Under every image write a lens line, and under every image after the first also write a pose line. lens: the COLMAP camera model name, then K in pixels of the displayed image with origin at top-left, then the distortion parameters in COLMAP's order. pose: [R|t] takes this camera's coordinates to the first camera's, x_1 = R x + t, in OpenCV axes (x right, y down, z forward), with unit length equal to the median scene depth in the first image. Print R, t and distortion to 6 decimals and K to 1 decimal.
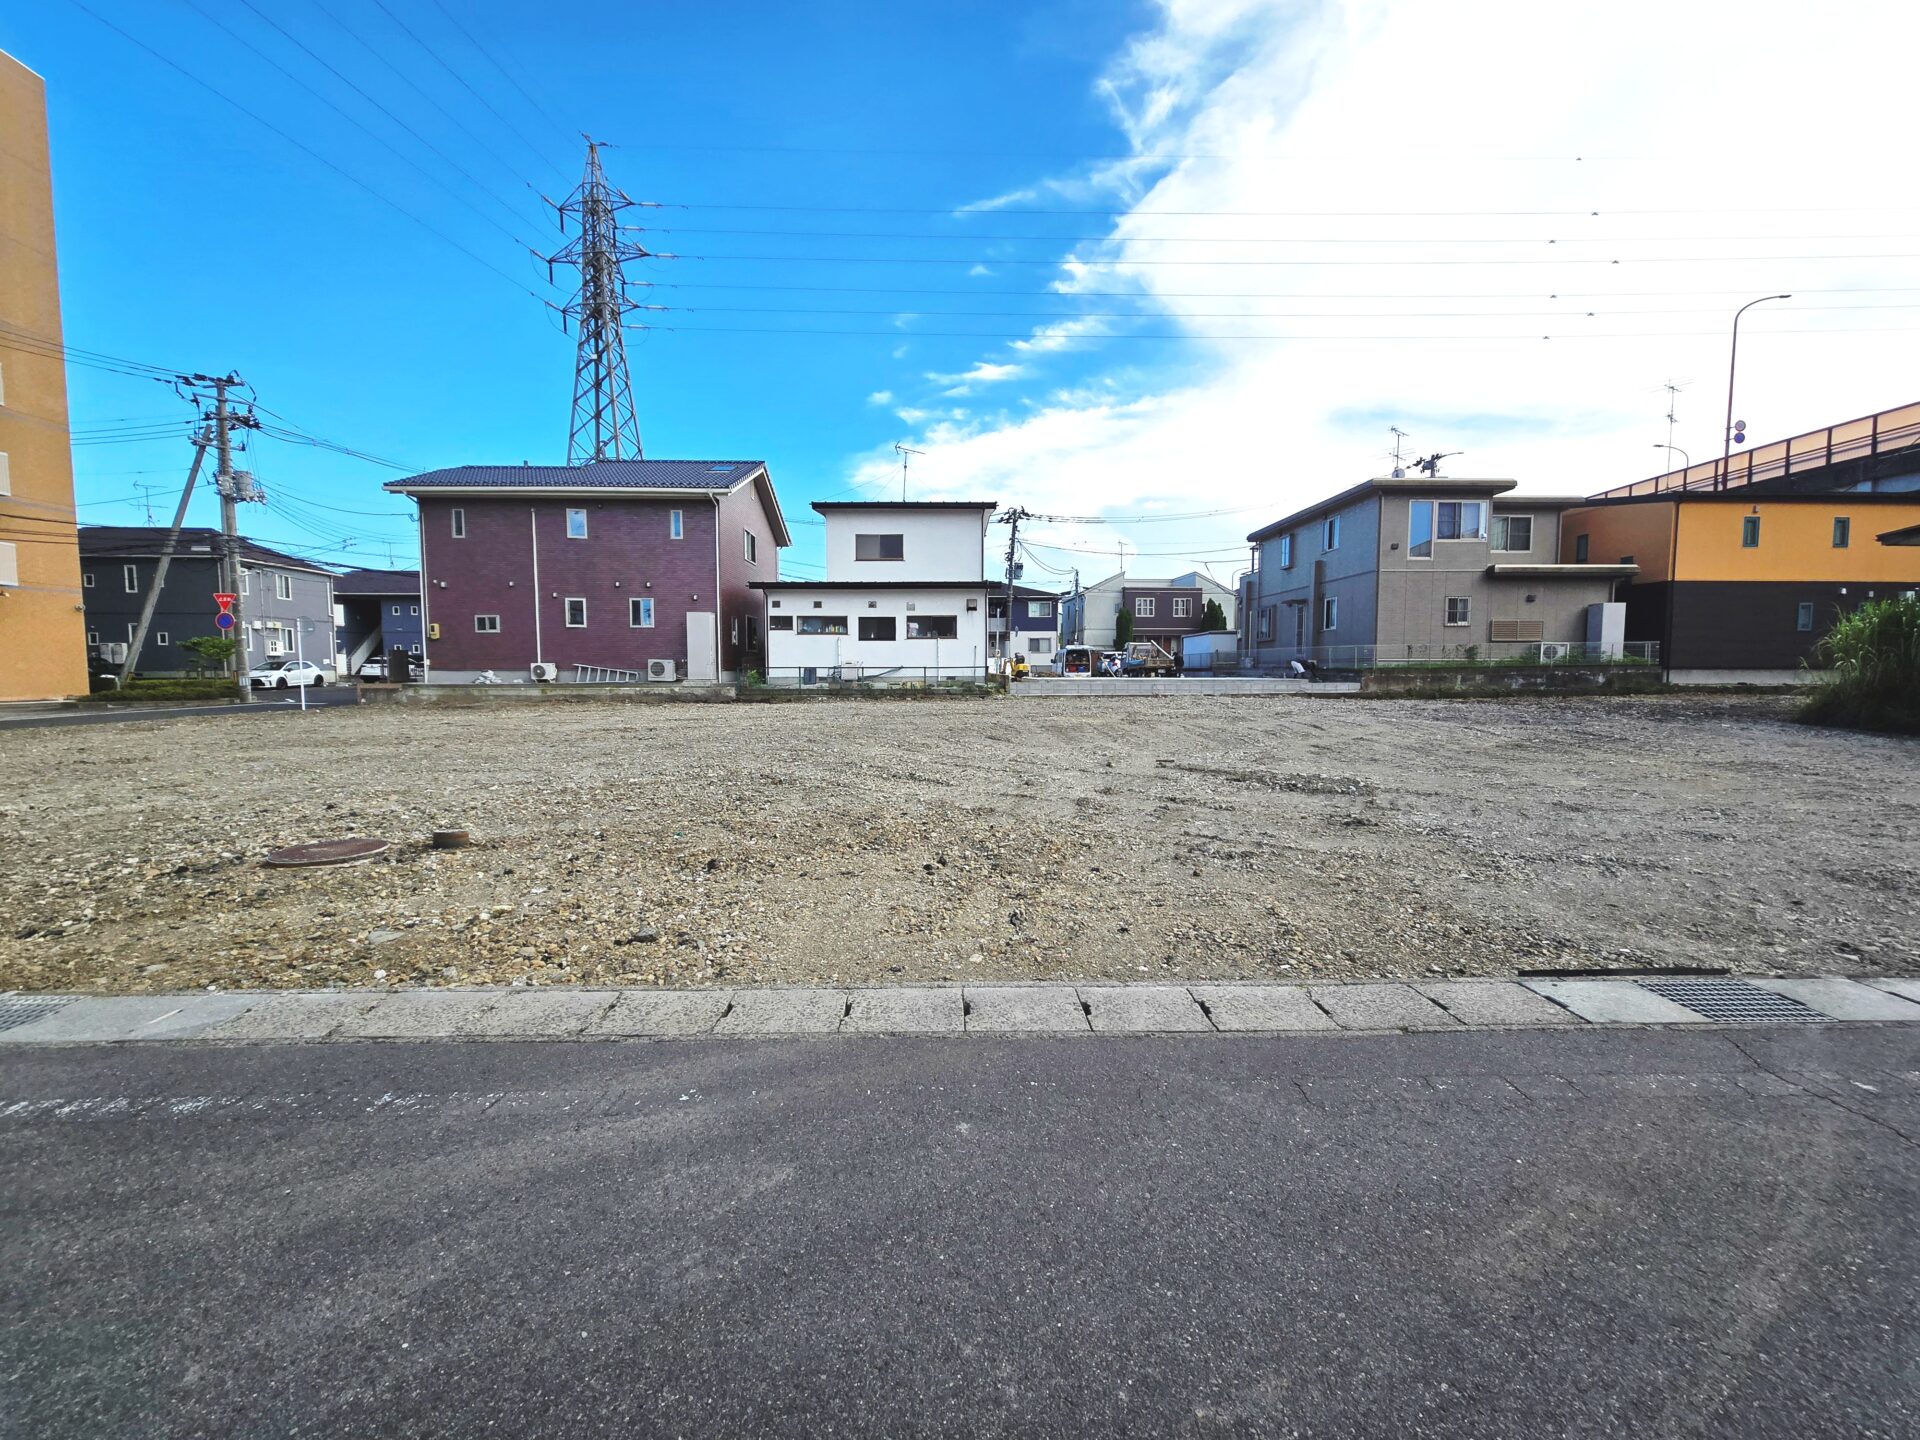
lens RADIAL K [[785.6, 0, 953.8], [0, 785.6, 722.5], [0, 0, 1]] dist [0.001114, -0.000357]
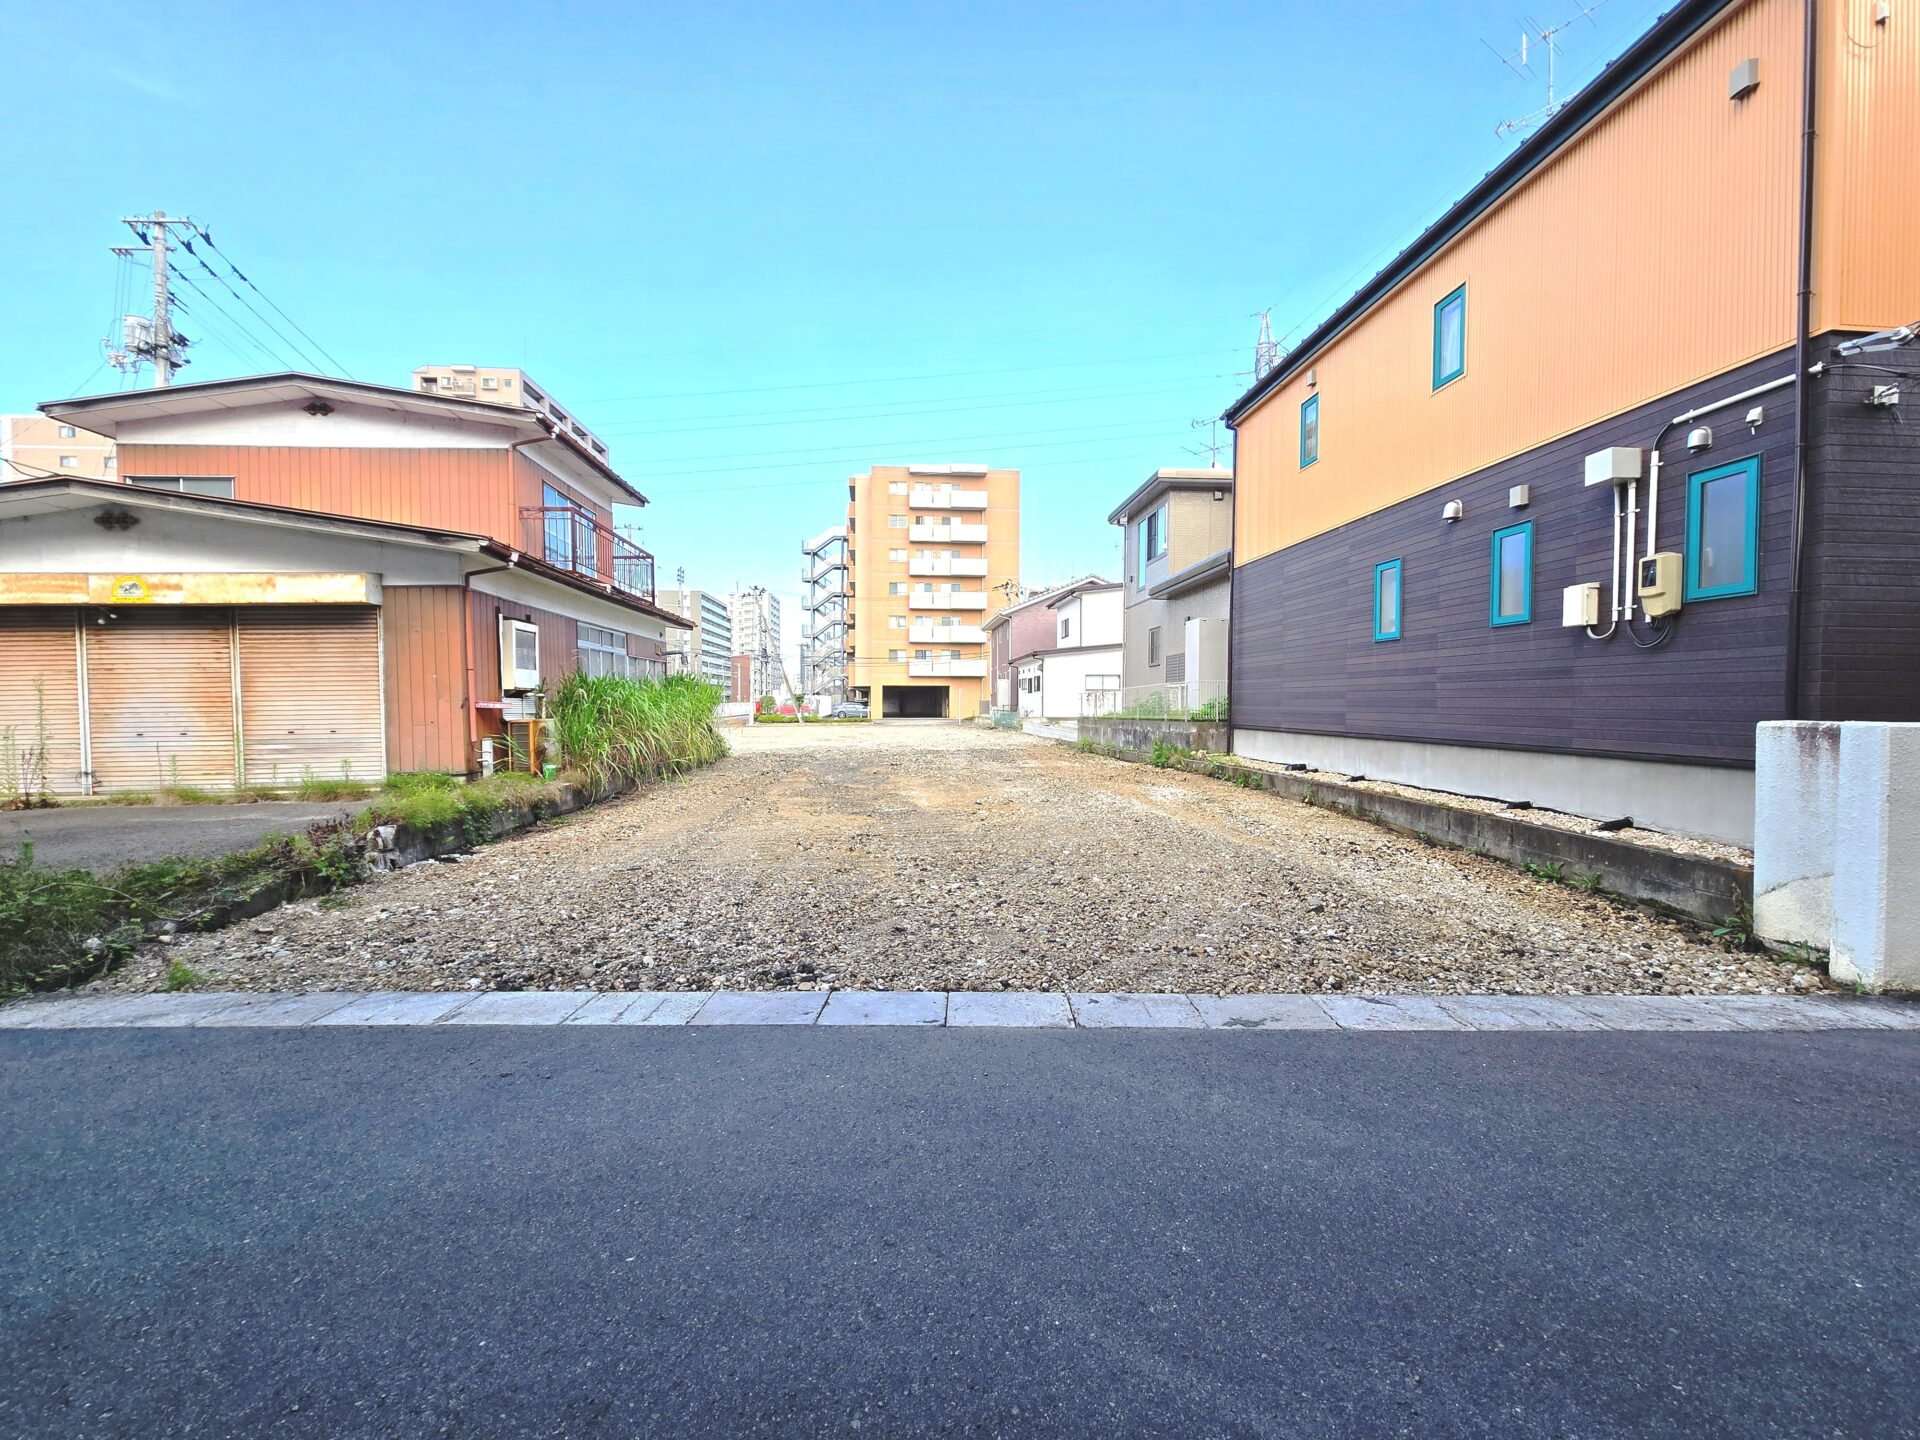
lens RADIAL K [[785.8, 0, 955.5], [0, 785.8, 722.2], [0, 0, 1]] dist [0.003308, 0.000028]
pose [[0.052487, 0.025248, -0.998302, 1.440653], [-0.071238, 0.997228, 0.021476, -0.070269], [0.996077, 0.069990, 0.054140, 0.774943]]
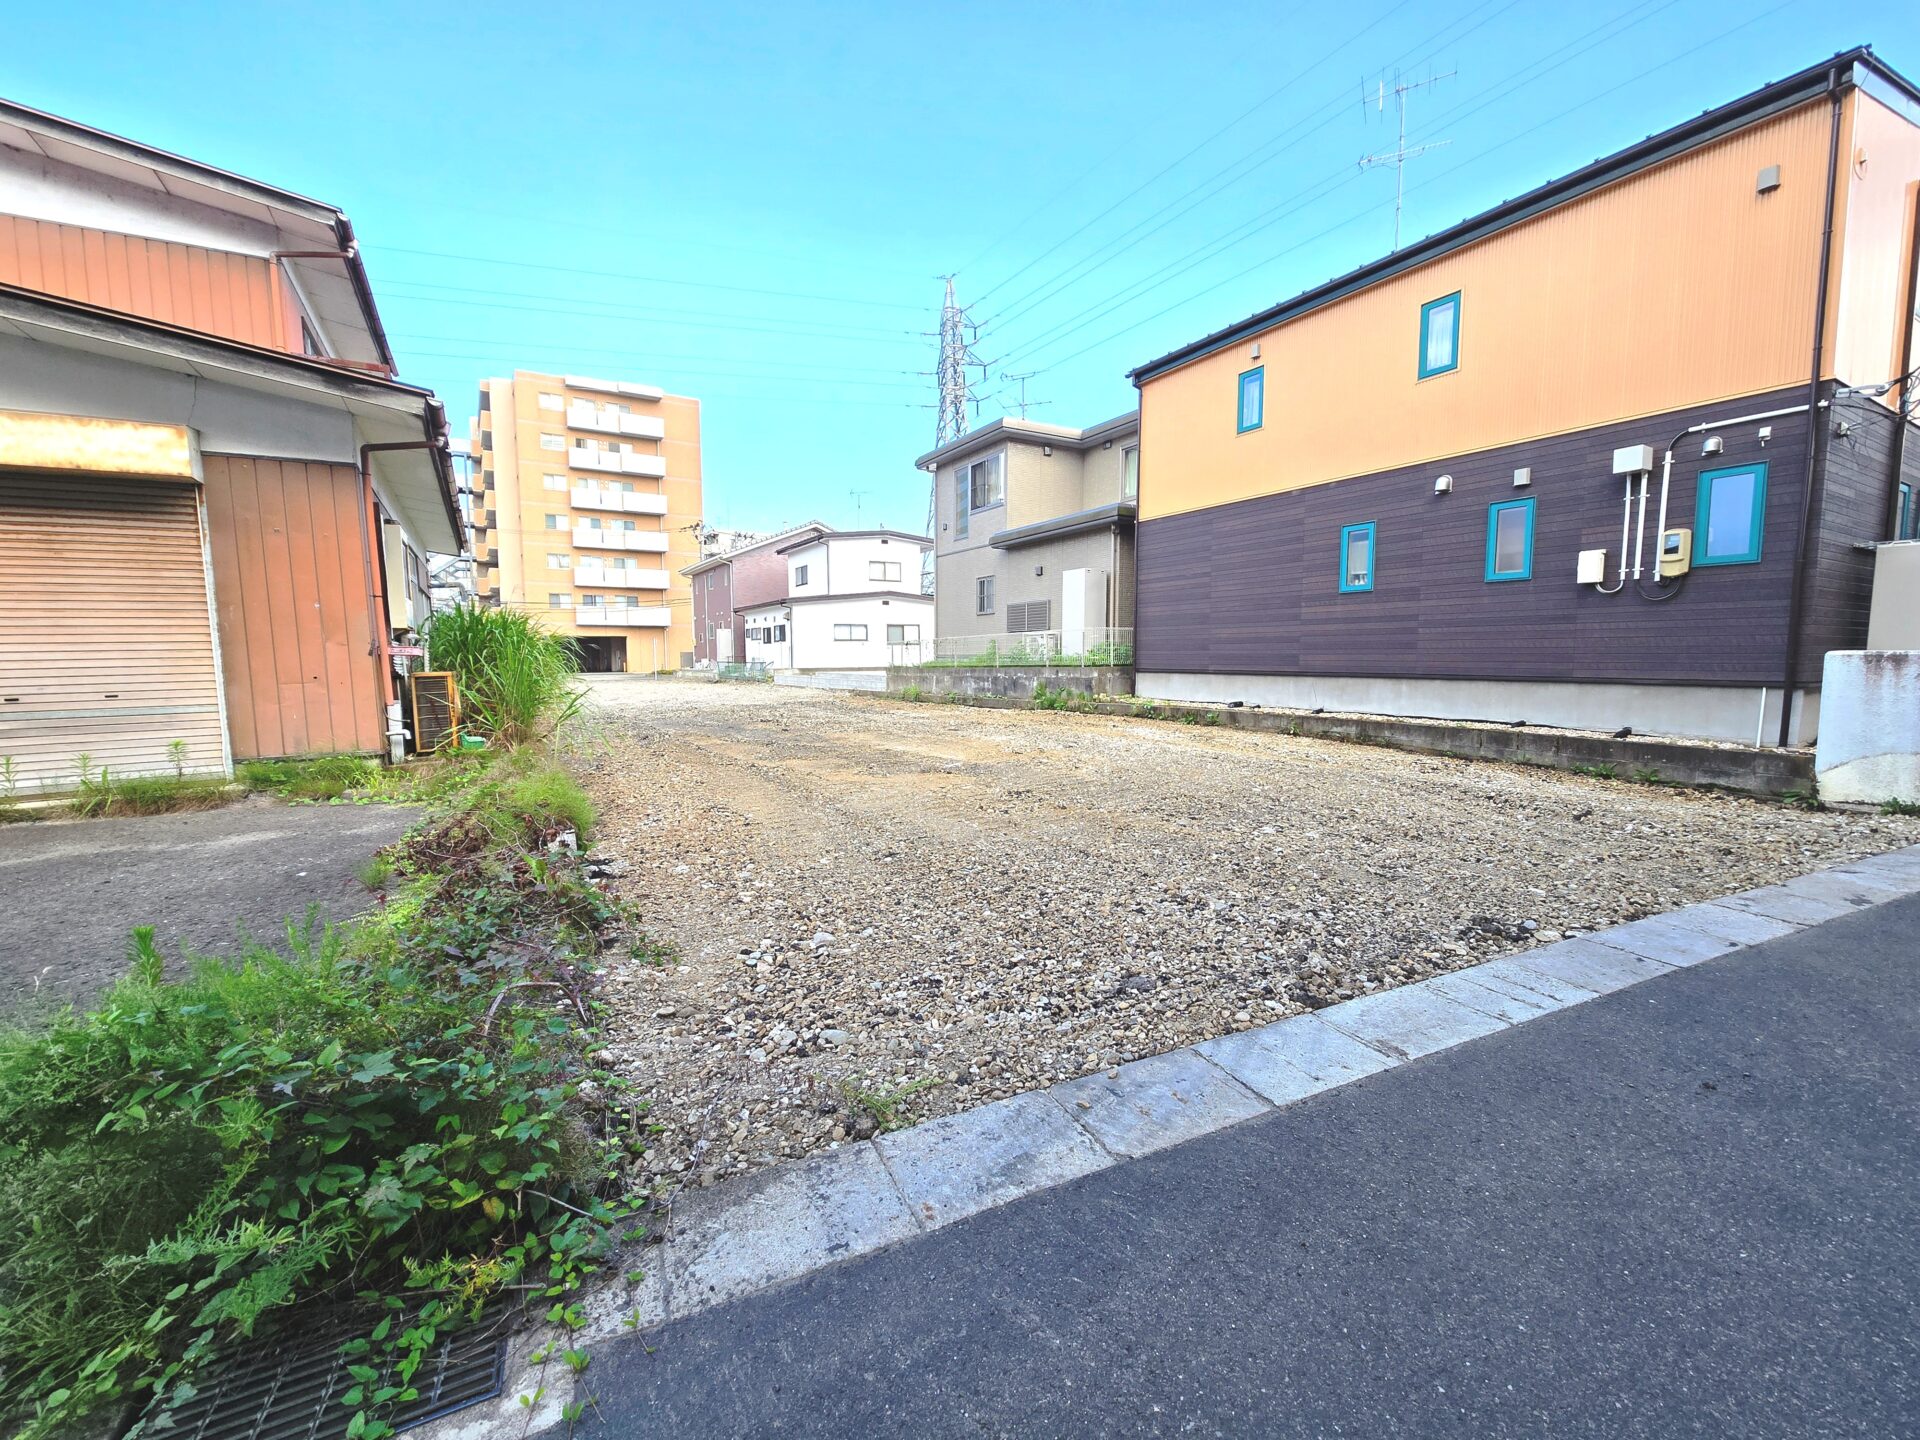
lens RADIAL K [[785.6, 0, 953.8], [0, 785.6, 722.5], [0, 0, 1]] dist [0.001114, -0.000357]
pose [[0.488963, 0.072923, -0.869251, 1.353910], [-0.056713, 0.997049, 0.051742, -0.053200], [0.870459, 0.023998, 0.491655, 0.589004]]
